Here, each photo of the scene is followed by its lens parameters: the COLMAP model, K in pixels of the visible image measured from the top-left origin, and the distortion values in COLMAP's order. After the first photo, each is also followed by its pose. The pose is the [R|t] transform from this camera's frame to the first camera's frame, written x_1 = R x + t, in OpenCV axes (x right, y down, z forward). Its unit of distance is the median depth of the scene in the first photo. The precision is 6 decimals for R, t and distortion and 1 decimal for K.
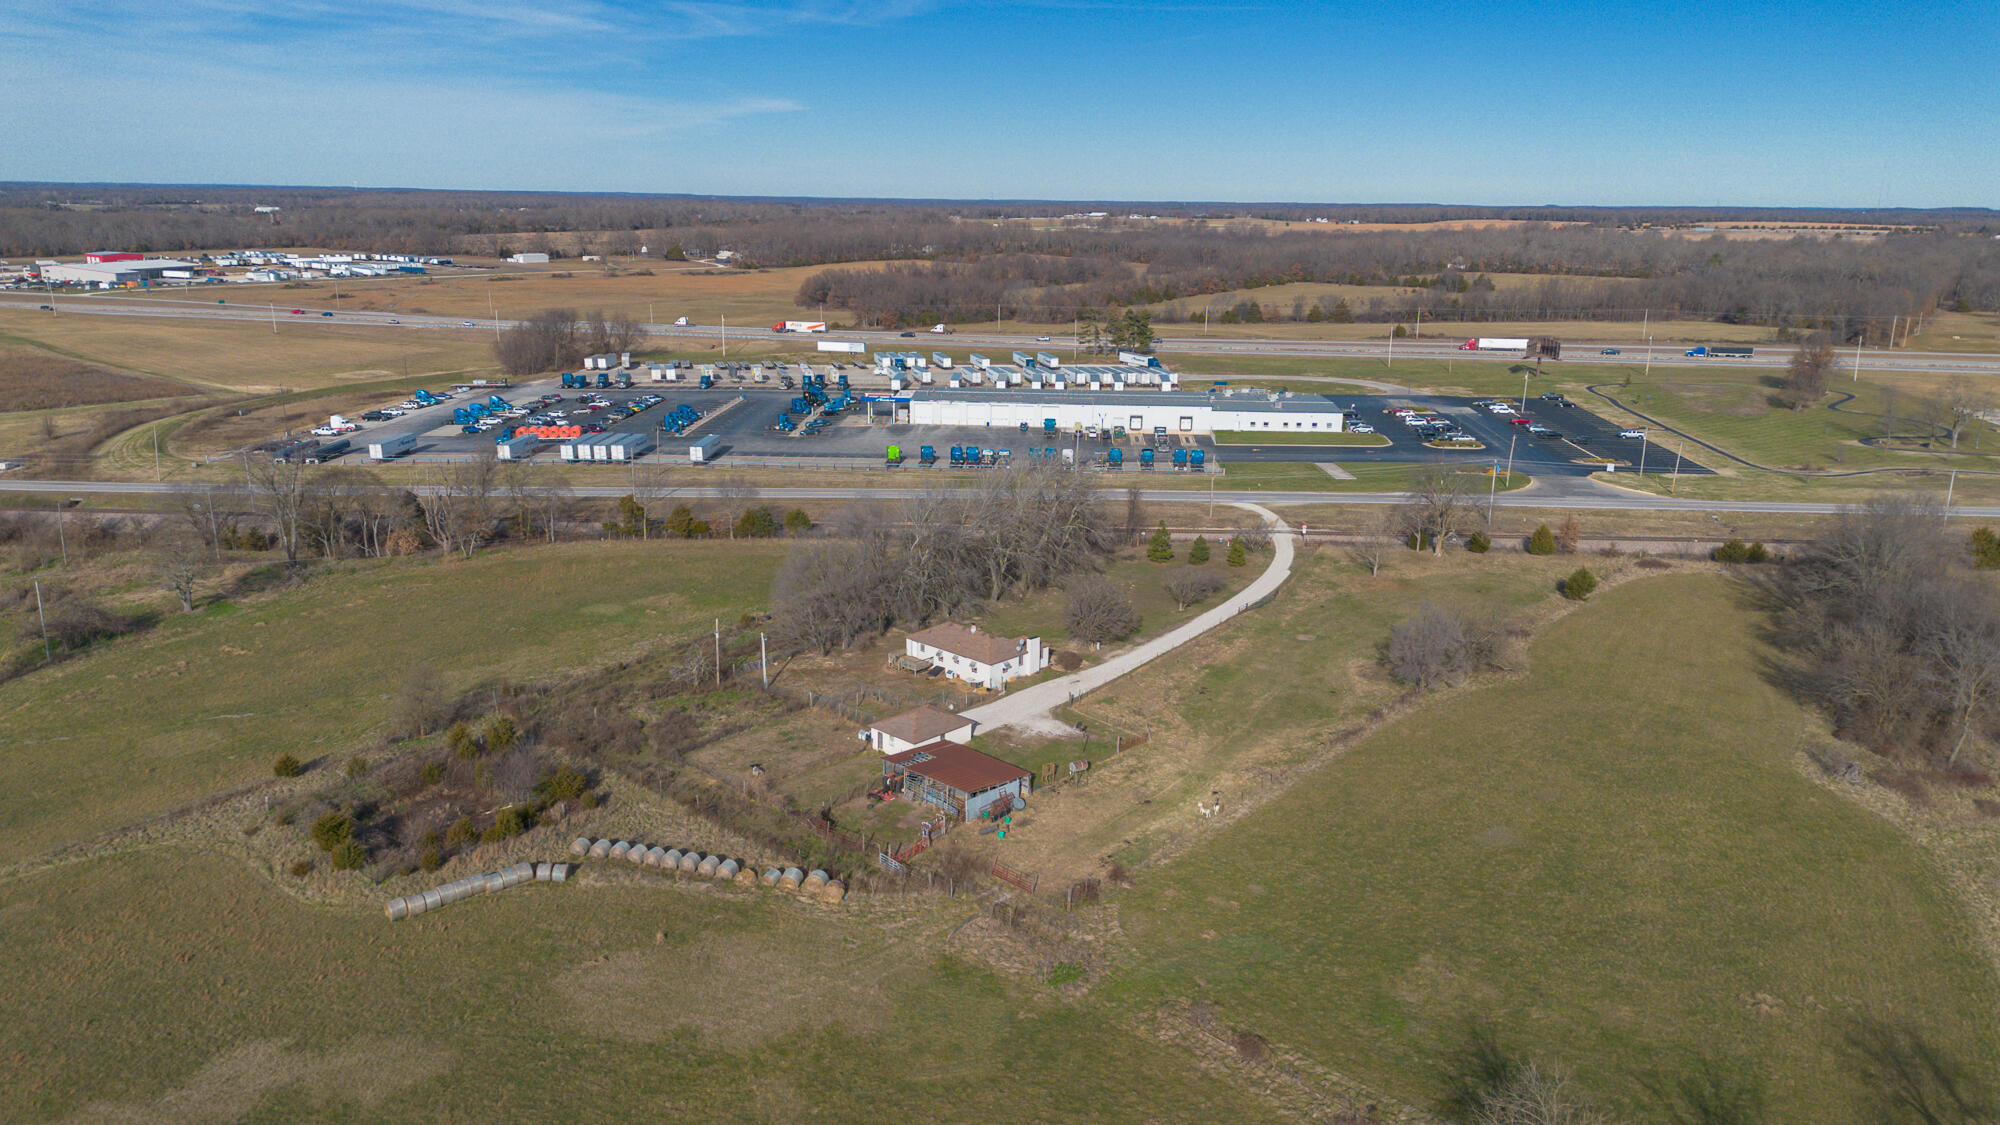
lens RADIAL K [[1375.9, 0, 993.8], [0, 1375.9, 557.3], [0, 0, 1]] dist [0.075563, -0.079402]
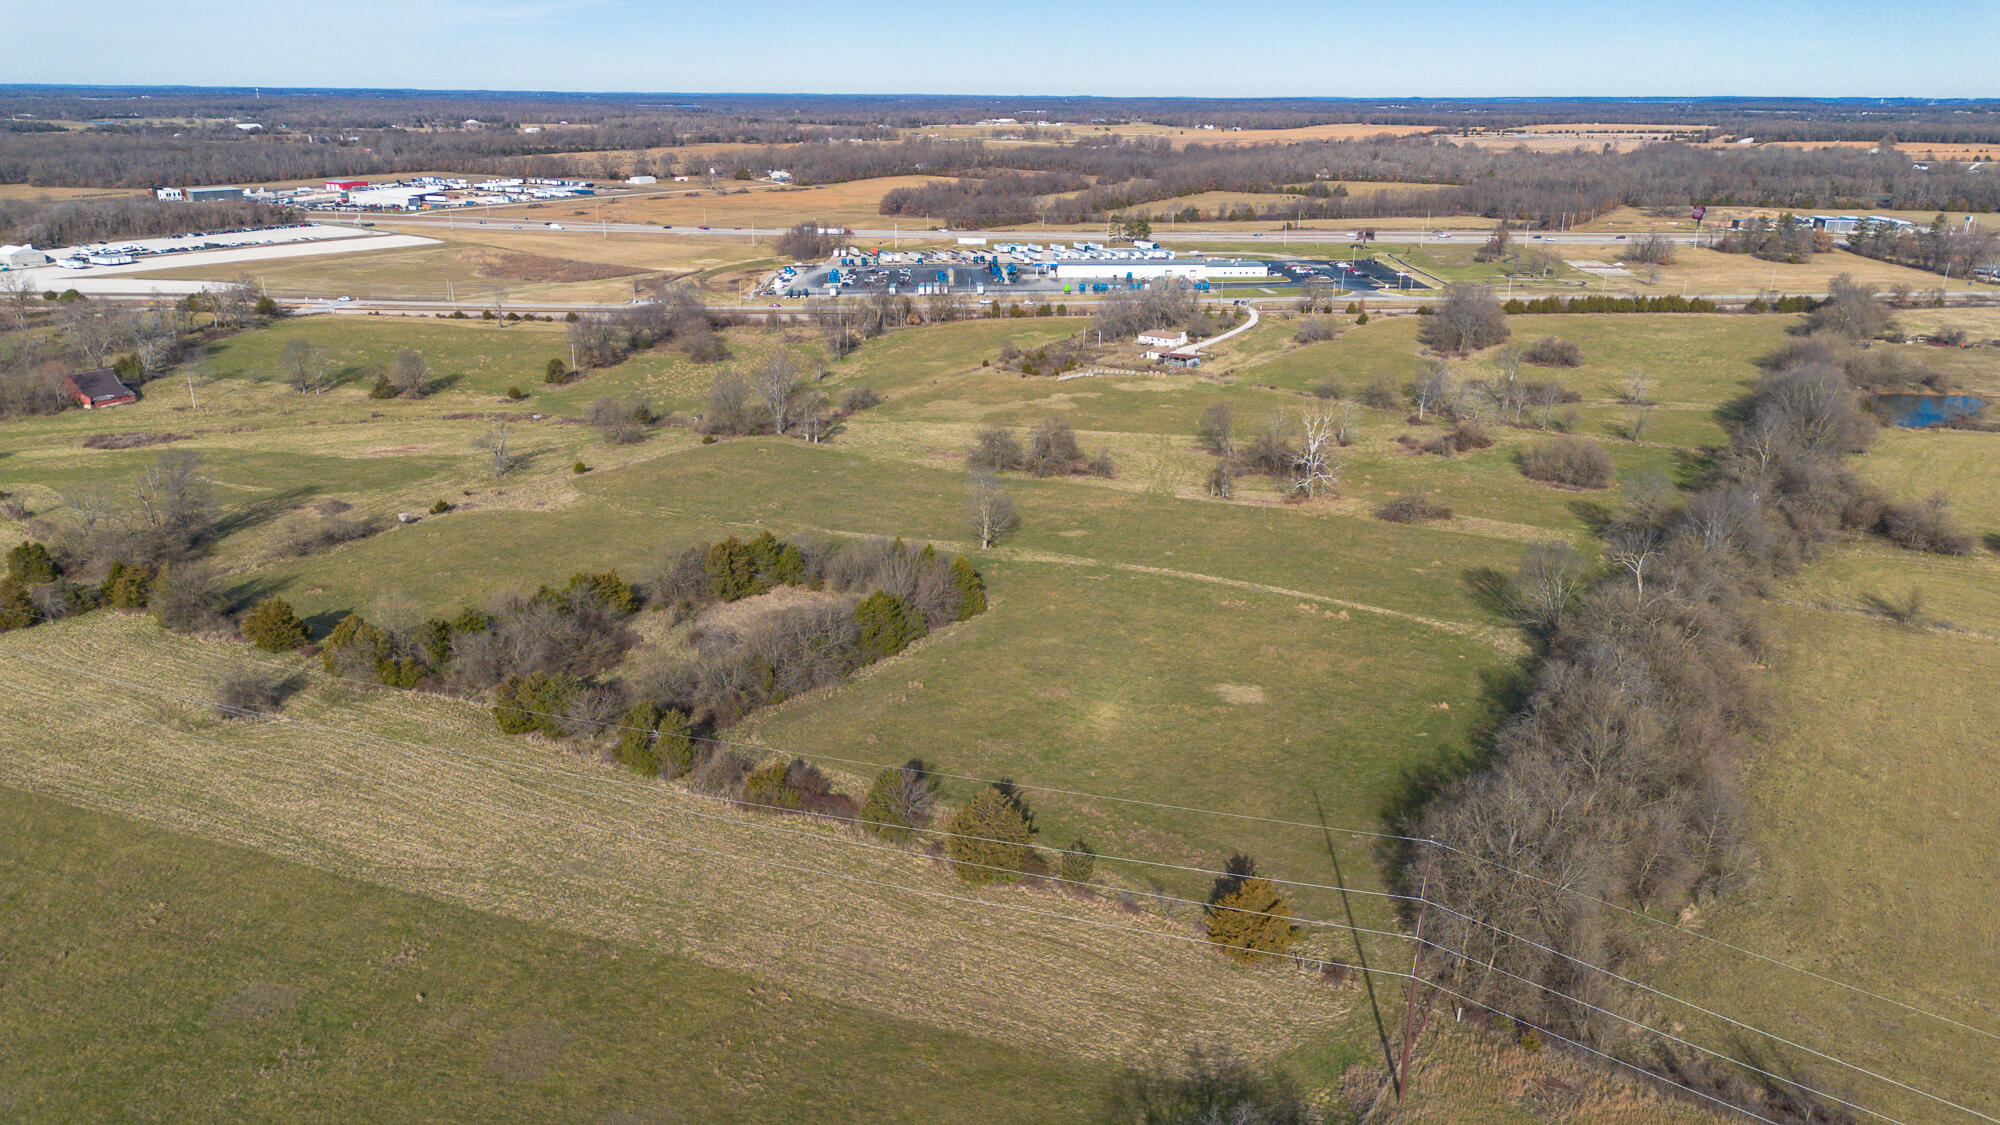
lens RADIAL K [[1375.9, 0, 993.8], [0, 1375.9, 557.3], [0, 0, 1]] dist [0.075563, -0.079402]
pose [[0.995966, -0.035670, 0.082331, -0.240540], [0.029798, 0.996997, 0.071475, 0.118909], [-0.084633, -0.068733, 0.994039, -0.743323]]
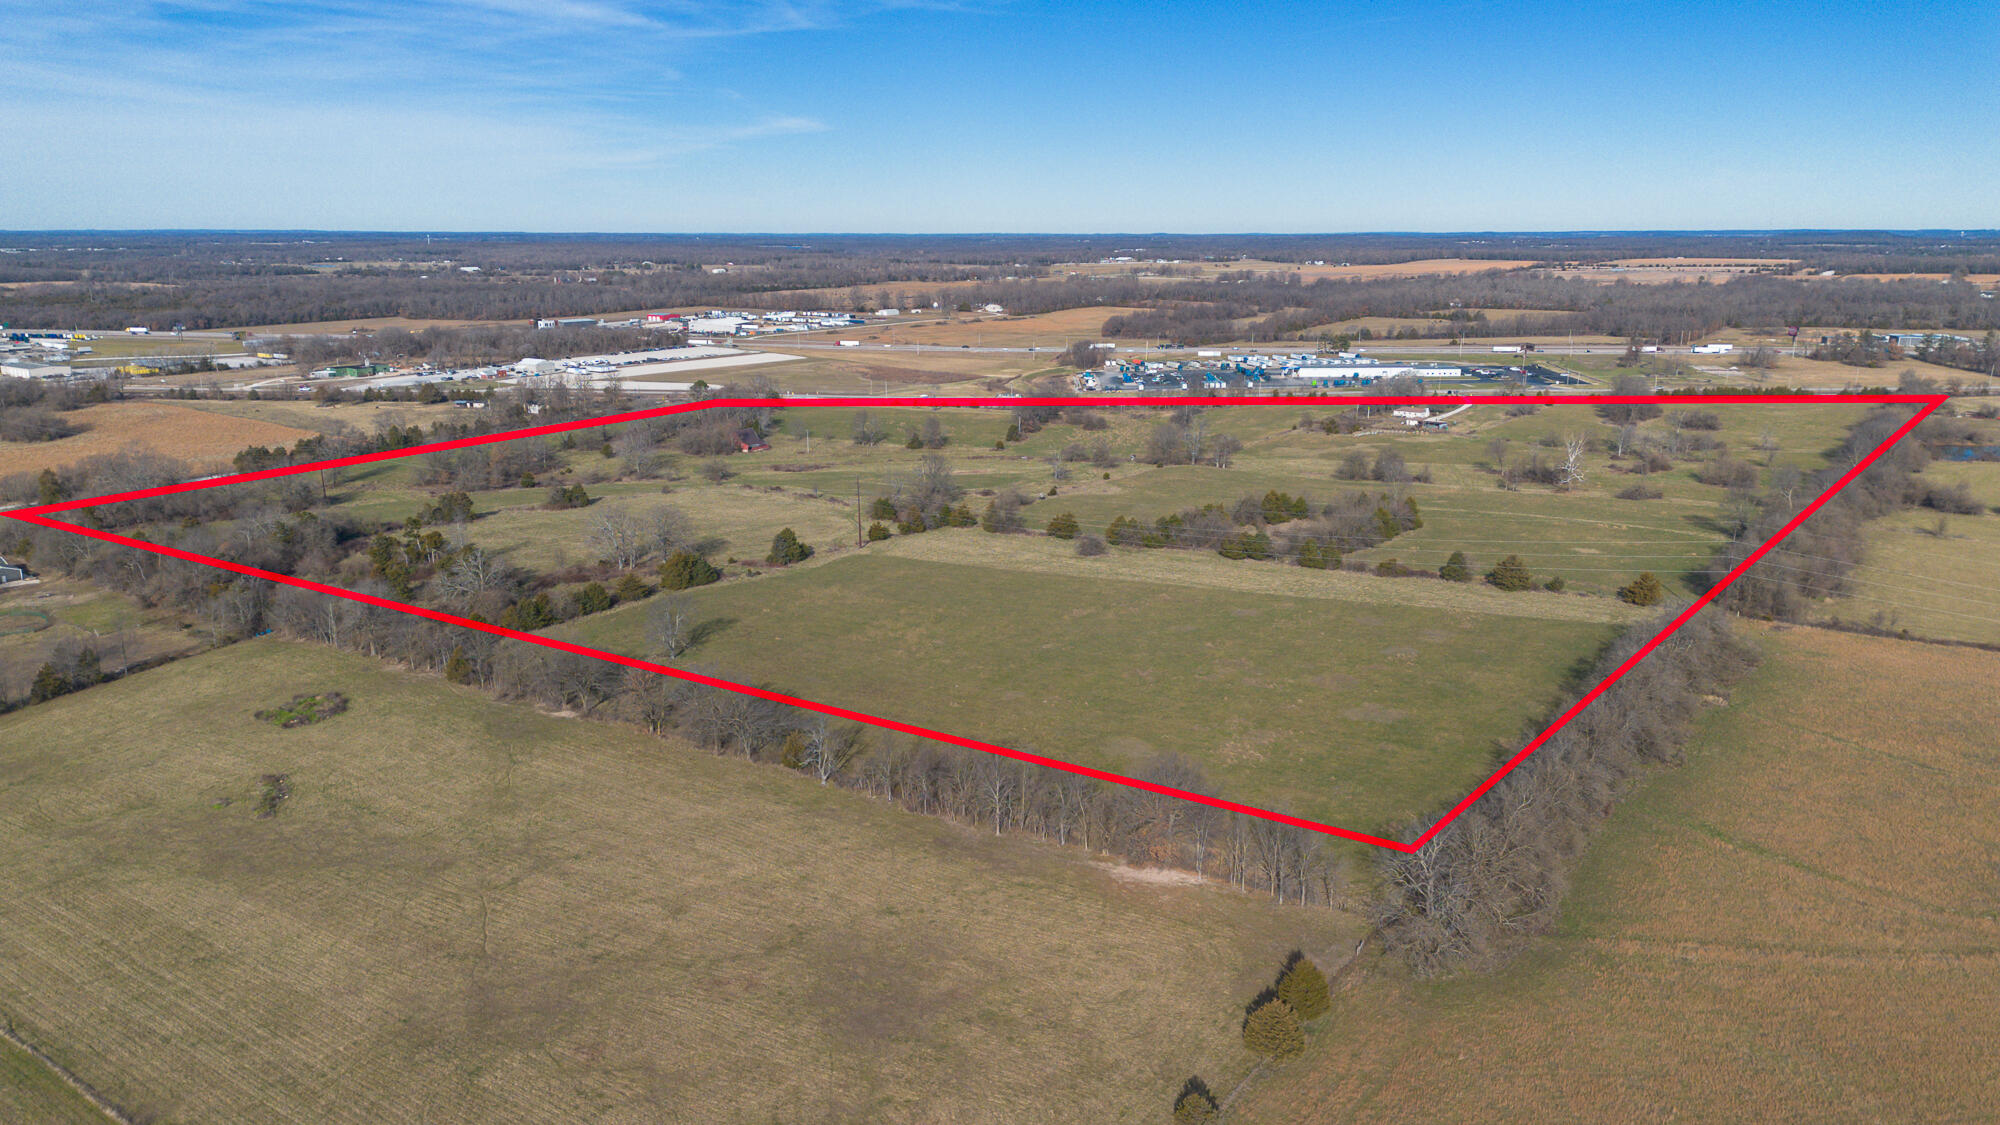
lens RADIAL K [[1375.9, 0, 993.8], [0, 1375.9, 557.3], [0, 0, 1]] dist [0.075563, -0.079402]
pose [[0.999162, -0.022777, 0.034015, -0.542209], [0.023497, 0.999505, -0.020928, 0.213188], [-0.033522, 0.021710, 0.999202, -1.197052]]
